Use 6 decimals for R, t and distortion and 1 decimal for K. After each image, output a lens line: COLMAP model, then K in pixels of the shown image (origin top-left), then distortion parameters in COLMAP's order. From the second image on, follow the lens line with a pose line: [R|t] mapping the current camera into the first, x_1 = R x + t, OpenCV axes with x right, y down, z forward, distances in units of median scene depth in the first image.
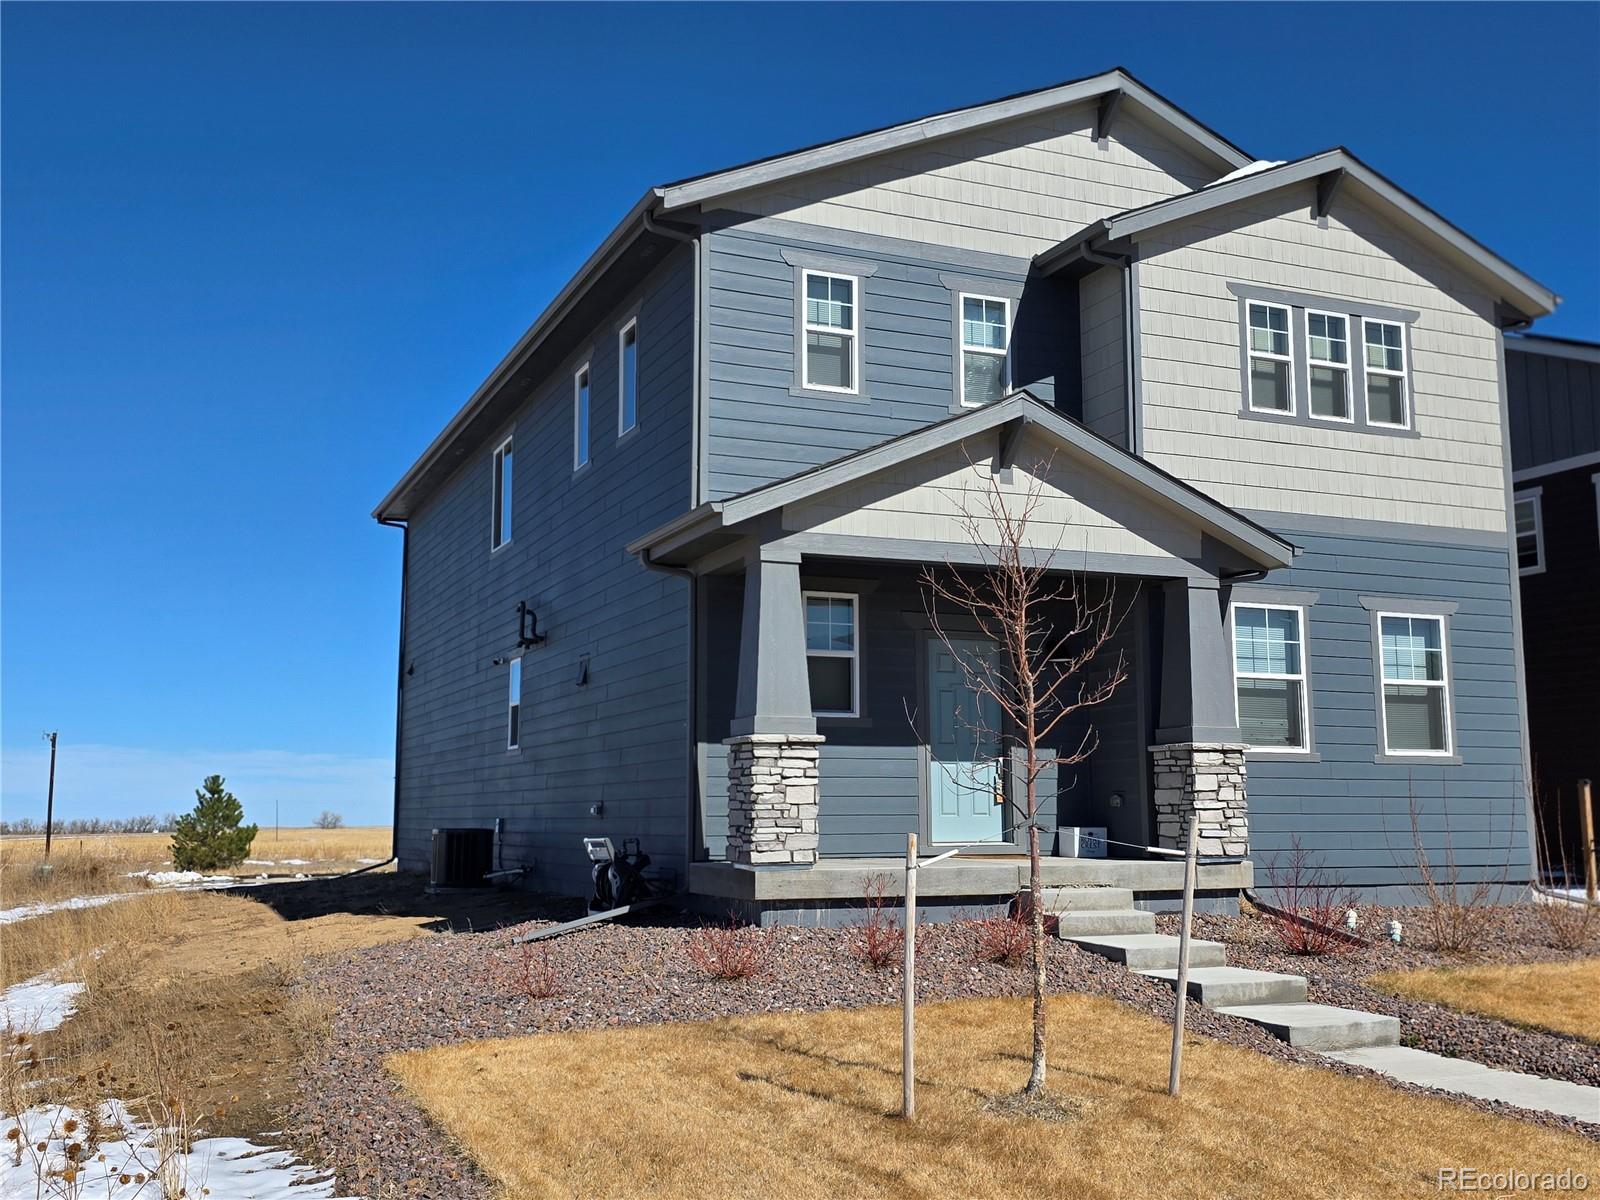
lens RADIAL K [[1548.6, 0, 797.2], [0, 1548.6, 594.8], [0, 0, 1]] dist [0.004439, 0.000000]
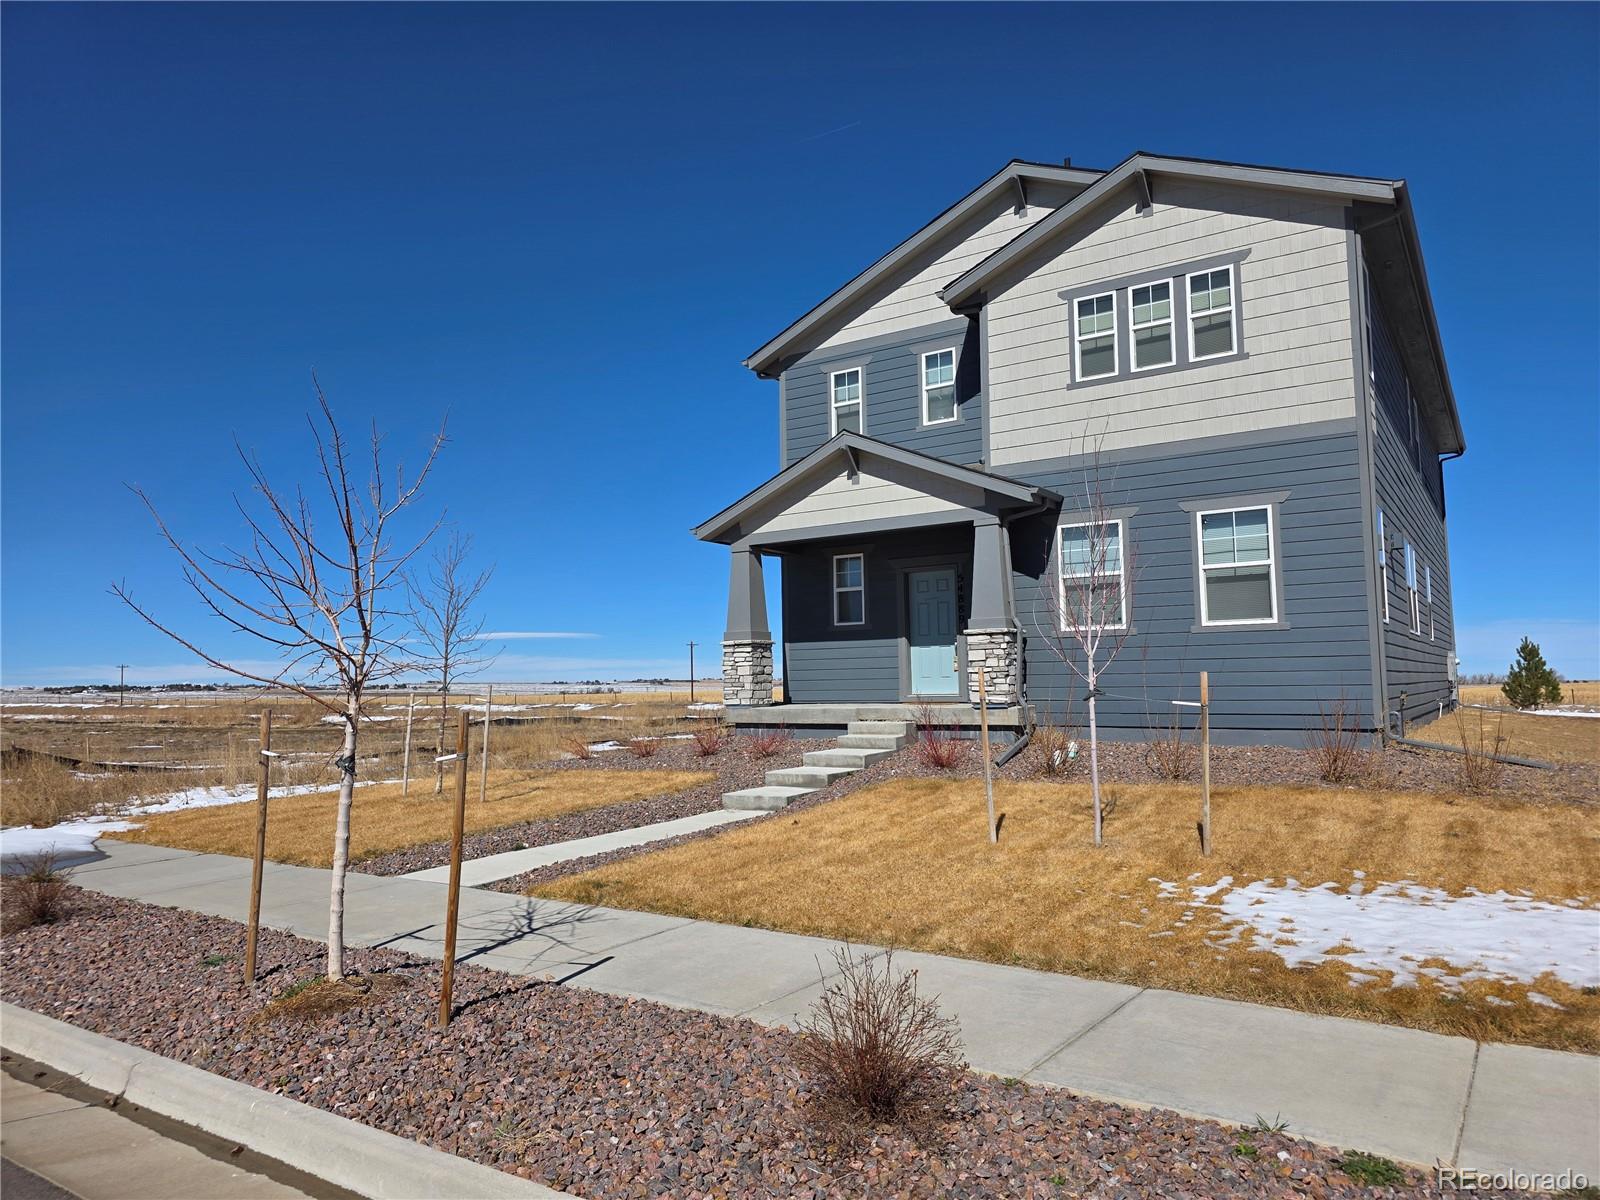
lens RADIAL K [[1055.8, 0, 801.2], [0, 1055.8, 604.8], [0, 0, 1]] dist [-0.007144, -0.014279]
pose [[0.550334, -0.069820, -0.832020, 0.914281], [0.132341, 0.991195, 0.004360, 0.039867], [0.824389, -0.112510, 0.554729, 0.258507]]
